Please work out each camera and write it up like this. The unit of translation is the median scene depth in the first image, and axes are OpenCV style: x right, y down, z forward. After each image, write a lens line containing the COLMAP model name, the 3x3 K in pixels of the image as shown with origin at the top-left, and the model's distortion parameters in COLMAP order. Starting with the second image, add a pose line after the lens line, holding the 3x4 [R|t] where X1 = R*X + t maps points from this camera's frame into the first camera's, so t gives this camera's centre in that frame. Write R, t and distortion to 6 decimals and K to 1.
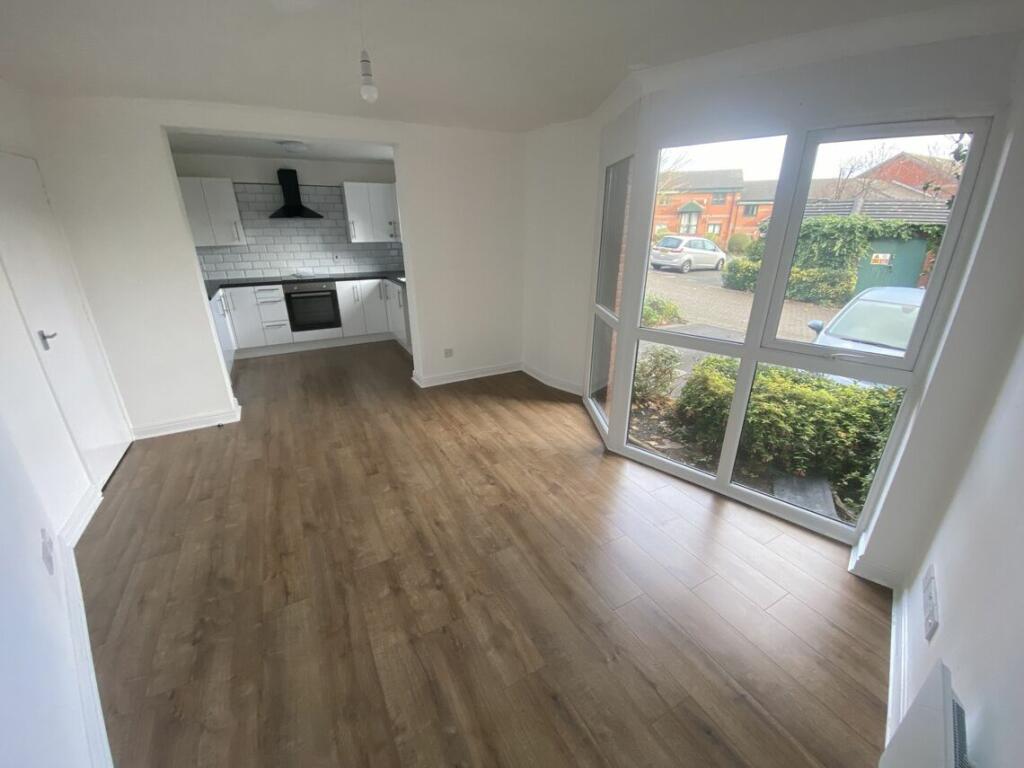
lens RADIAL K [[419.6, 0, 512.0], [0, 419.6, 384.0], [0, 0, 1]] dist [0.030599, -0.027087]
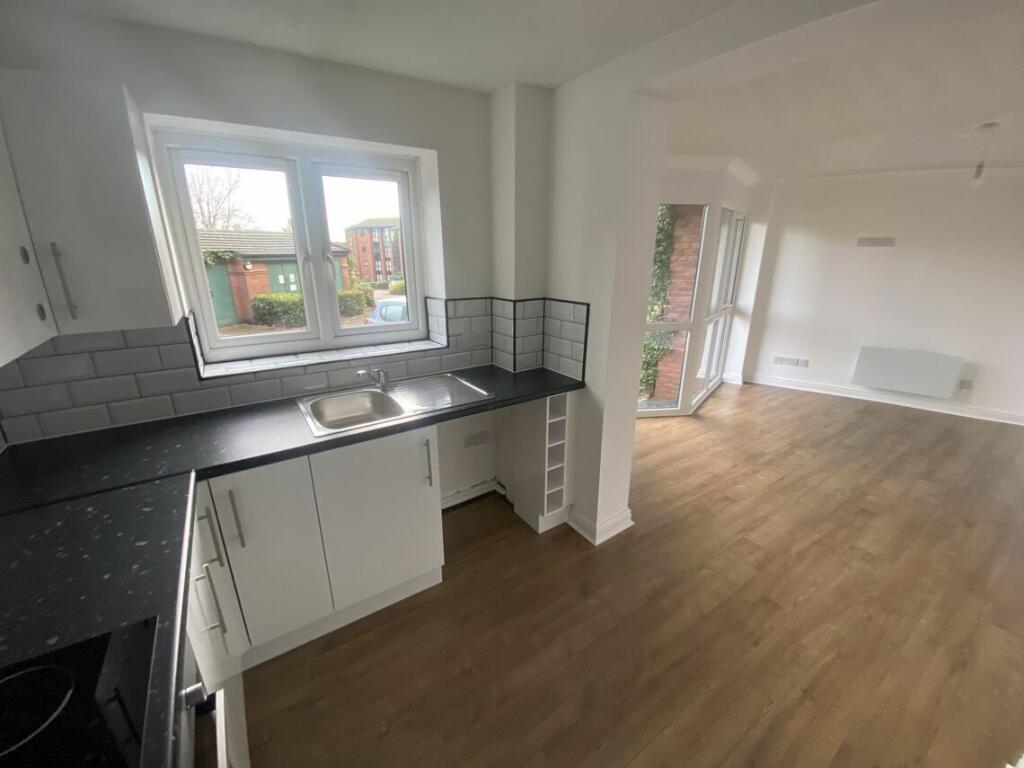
lens RADIAL K [[419.6, 0, 512.0], [0, 419.6, 384.0], [0, 0, 1]] dist [0.030599, -0.027087]
pose [[-0.110642, -0.301096, 0.947153, -0.592316], [0.355716, 0.877876, 0.320626, -0.351467], [-0.928022, 0.372392, 0.009974, 0.914411]]
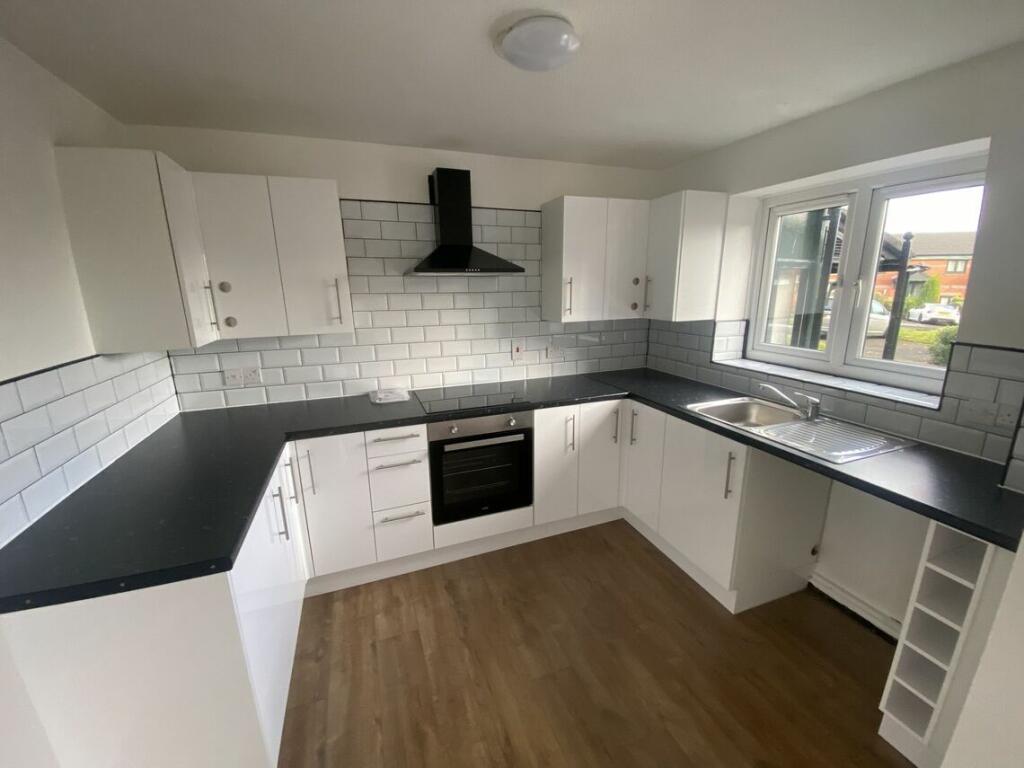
lens RADIAL K [[419.6, 0, 512.0], [0, 419.6, 384.0], [0, 0, 1]] dist [0.030599, -0.027087]
pose [[0.992066, 0.018346, -0.124370, -0.389641], [-0.034790, 0.990723, -0.131370, -0.212166], [0.120806, 0.134654, 0.983501, 0.566383]]
